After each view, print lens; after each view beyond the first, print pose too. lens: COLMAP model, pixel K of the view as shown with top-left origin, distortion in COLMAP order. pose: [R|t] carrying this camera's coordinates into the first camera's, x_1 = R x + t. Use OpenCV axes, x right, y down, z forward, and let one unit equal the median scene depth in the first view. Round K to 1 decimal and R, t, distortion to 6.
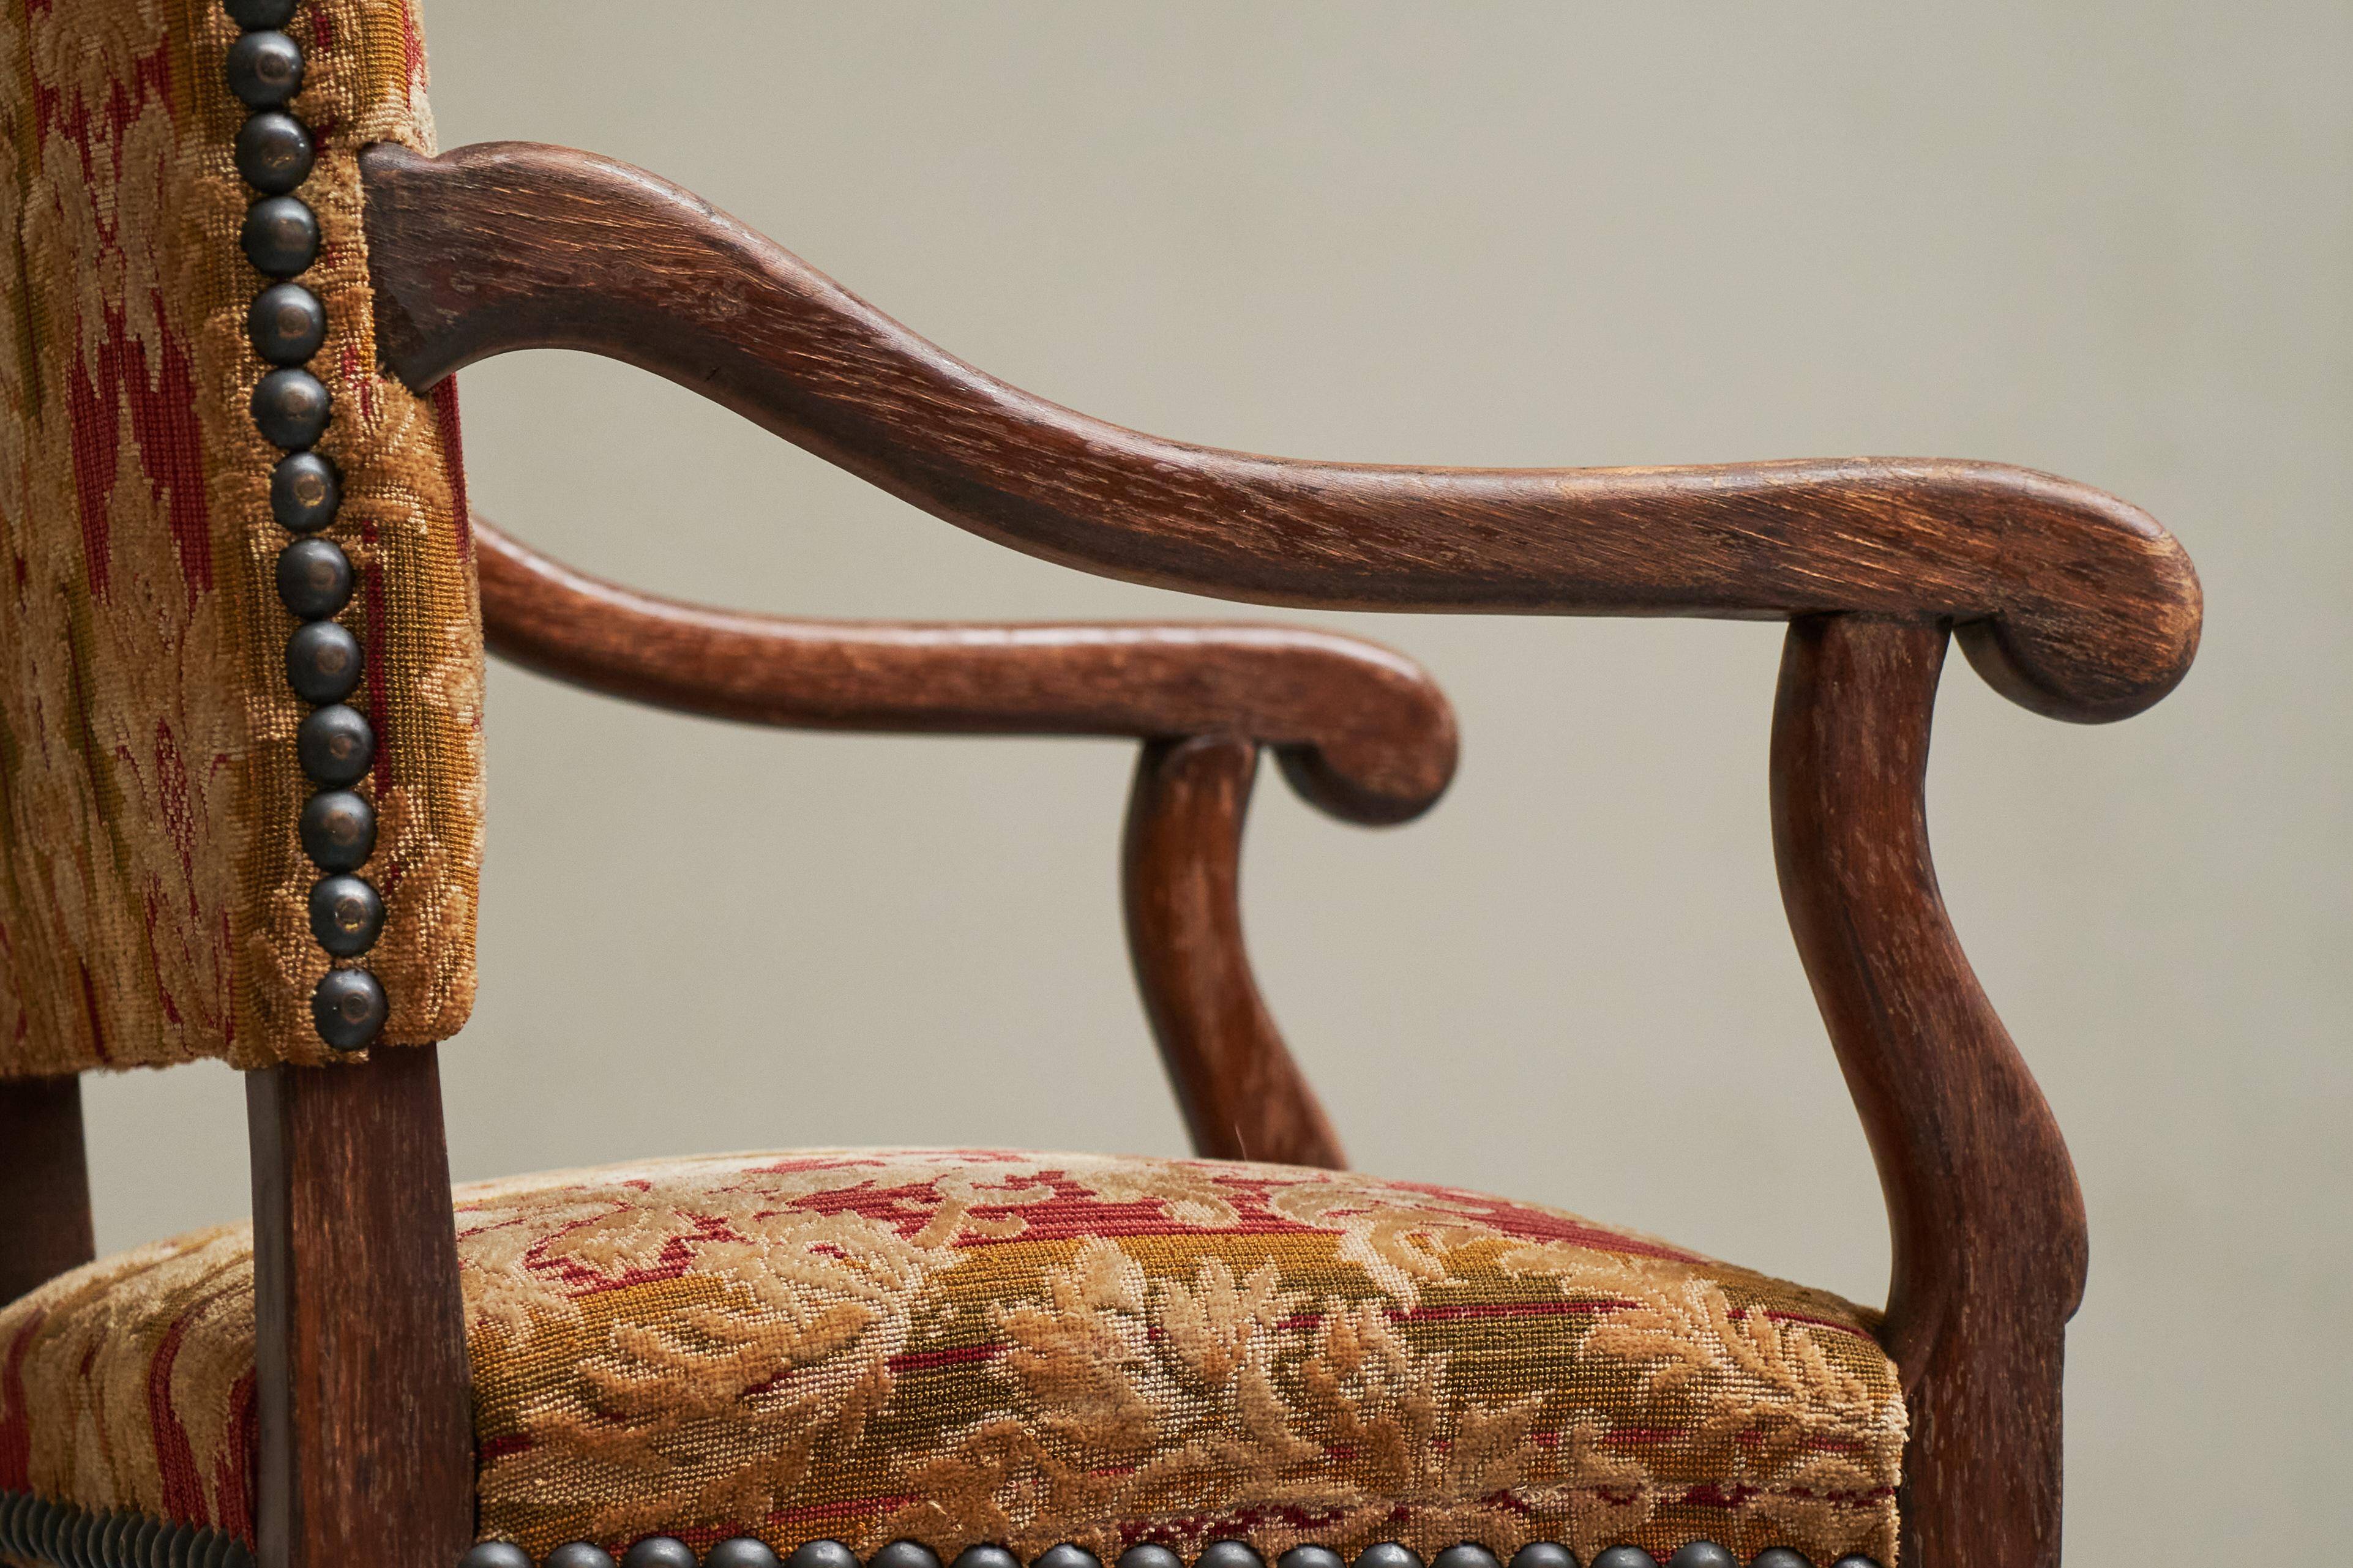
lens RADIAL K [[7017.9, 0, 1236.4], [0, 7017.9, 852.4], [0, 0, 1]] dist [-0.037806, 0.000000]
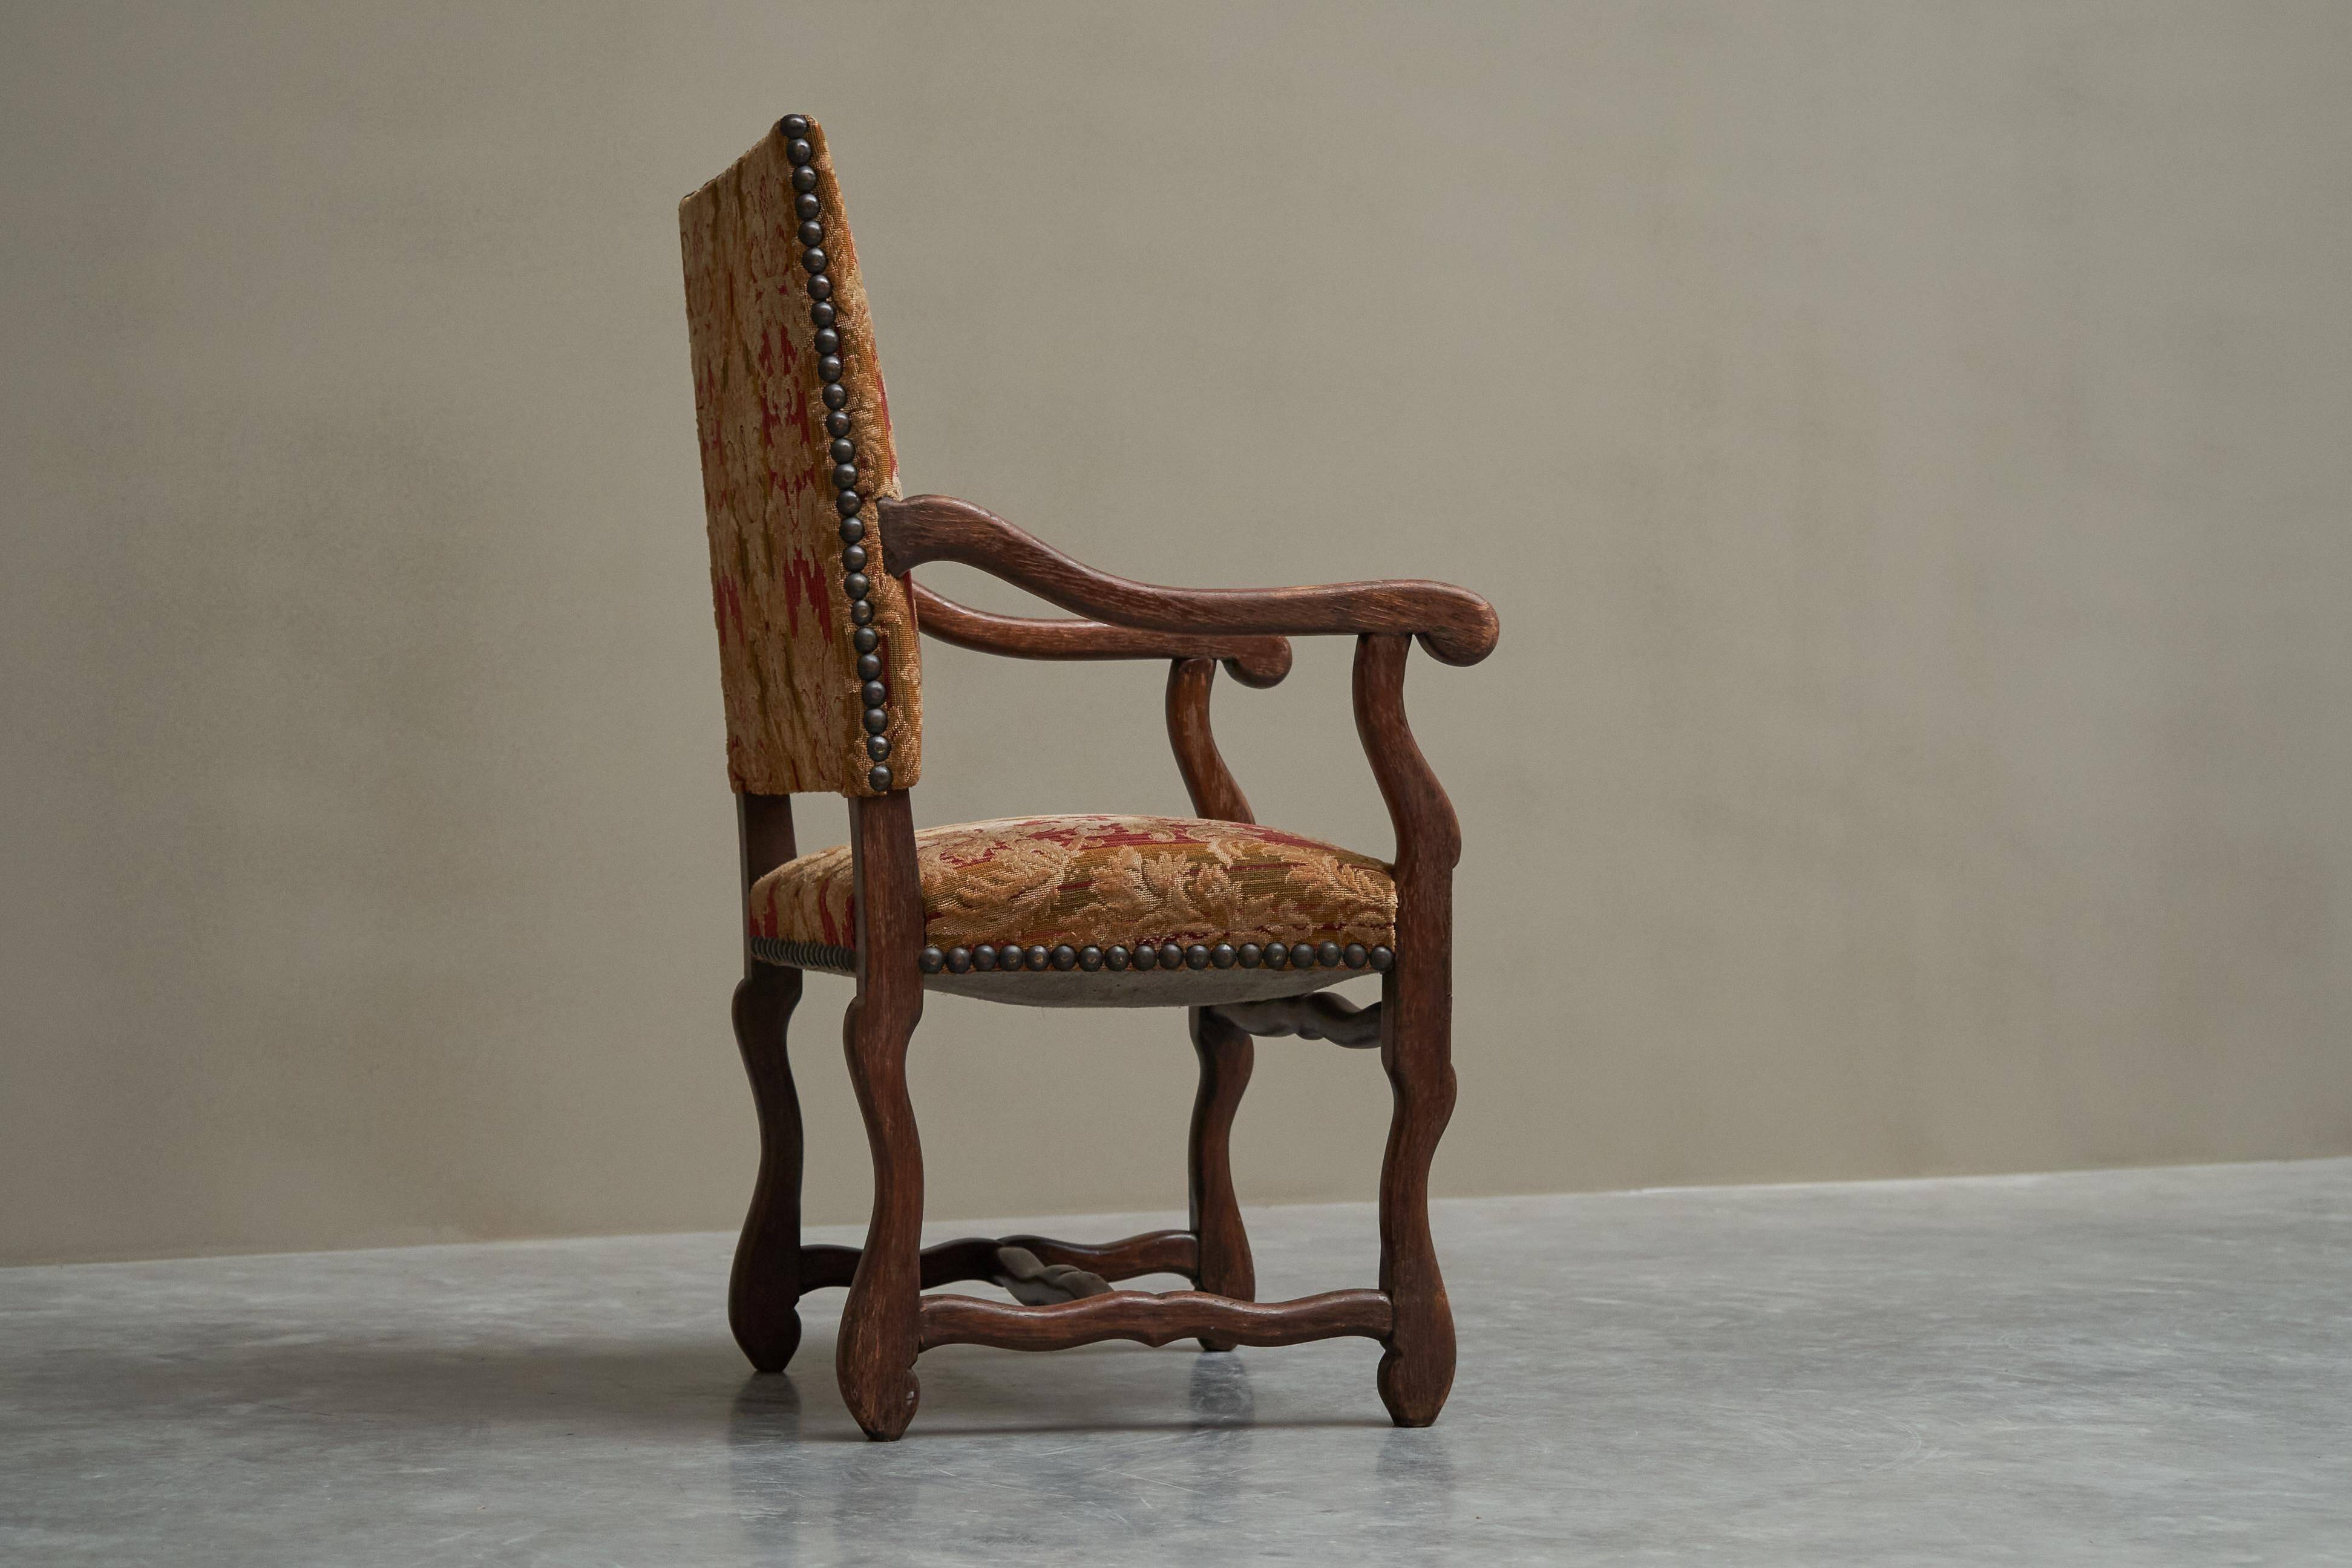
lens RADIAL K [[4423.6, 0, 1313.3], [0, 4423.6, 855.4], [0, 0, 1]] dist [0.025340, 0.000000]
pose [[0.999195, -0.017960, -0.035875, 0.130570], [0.020249, 0.997712, 0.064508, -0.063670], [0.034634, -0.065183, 0.997272, -0.920887]]
